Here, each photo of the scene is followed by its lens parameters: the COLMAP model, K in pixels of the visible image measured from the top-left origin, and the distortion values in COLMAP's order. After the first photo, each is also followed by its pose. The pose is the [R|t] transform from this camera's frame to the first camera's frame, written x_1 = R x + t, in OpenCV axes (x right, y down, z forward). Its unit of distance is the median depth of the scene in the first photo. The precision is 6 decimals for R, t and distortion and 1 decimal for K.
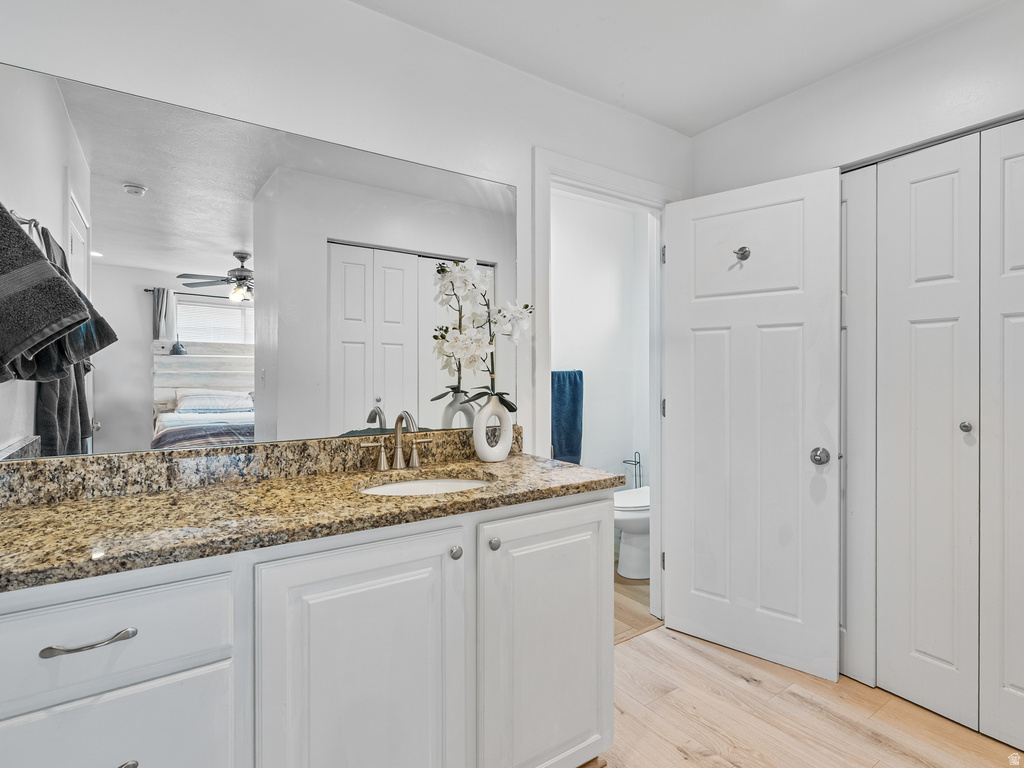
lens RADIAL K [[522.9, 0, 512.8], [0, 522.9, 377.7], [0, 0, 1]] dist [-0.002814, 0.002645]
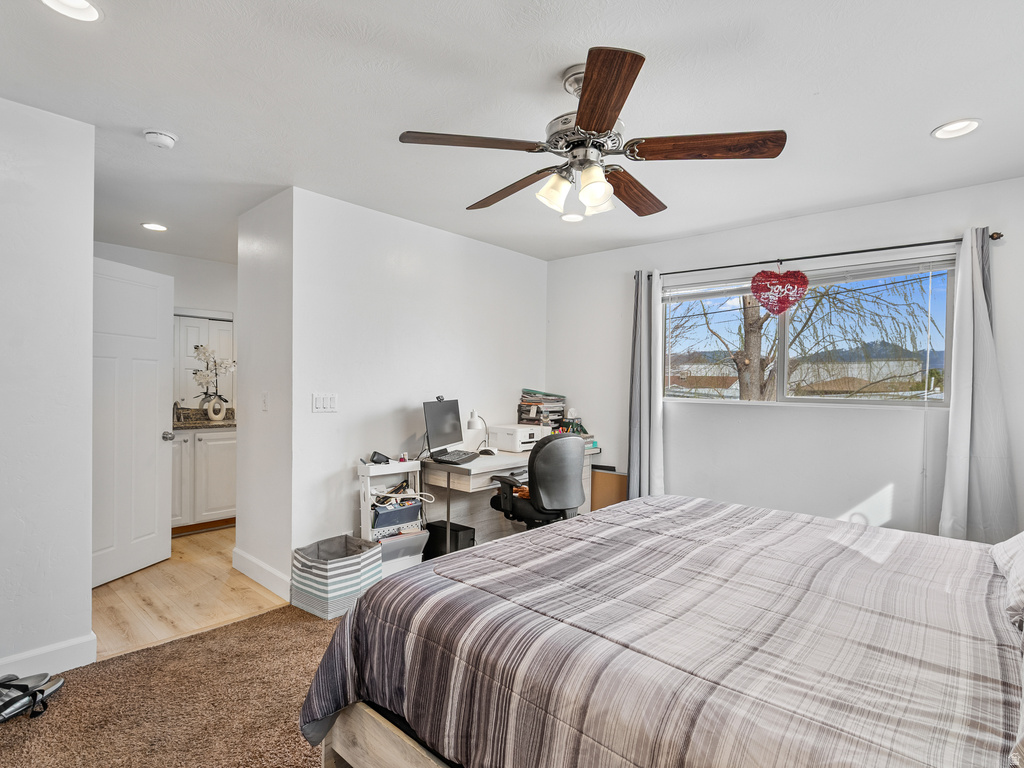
lens RADIAL K [[522.9, 0, 508.2], [0, 522.9, 388.4], [0, 0, 1]] dist [-0.002814, 0.002645]
pose [[0.970516, 0.010400, 0.240812, 0.758710], [-0.011572, 0.999927, 0.003451, -0.031520], [-0.240759, -0.006136, 0.970566, -1.933067]]
